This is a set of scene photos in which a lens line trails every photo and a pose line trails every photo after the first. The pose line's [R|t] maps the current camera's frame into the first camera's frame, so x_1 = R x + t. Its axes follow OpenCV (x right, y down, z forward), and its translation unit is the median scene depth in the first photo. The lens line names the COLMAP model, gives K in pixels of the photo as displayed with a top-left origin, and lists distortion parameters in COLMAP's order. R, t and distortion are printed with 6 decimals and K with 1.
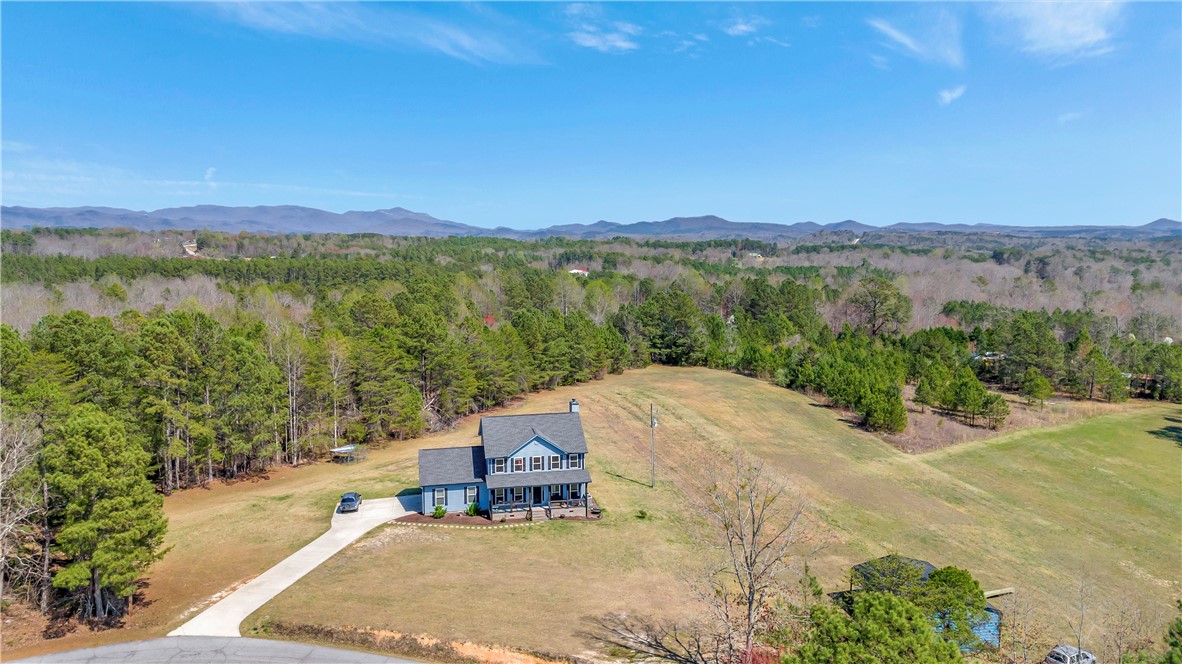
lens RADIAL K [[874.0, 0, 591.0], [0, 874.0, 332.0], [0, 0, 1]] dist [0.081591, -0.092782]
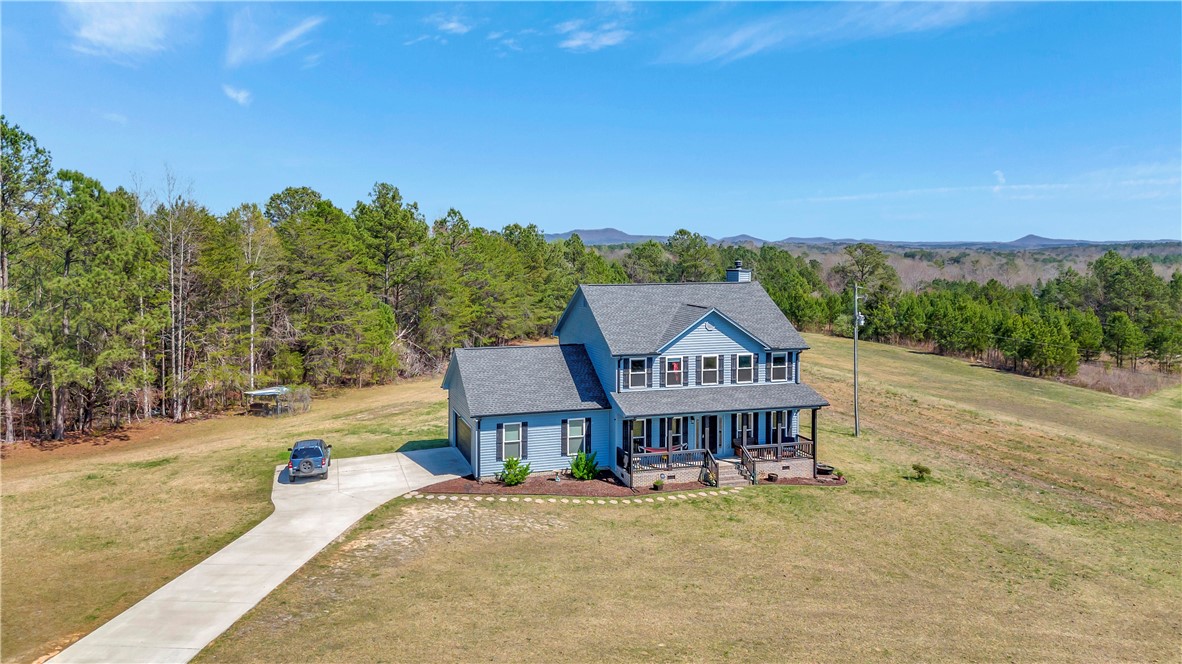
lens RADIAL K [[881.4, 0, 590.0], [0, 881.4, 295.6], [0, 0, 1]] dist [0.035170, 0.002188]
pose [[0.993041, -0.000613, 0.117769, -0.150641], [0.007668, 0.998201, -0.059462, 0.112665], [-0.117521, 0.059951, 0.991259, 0.428061]]
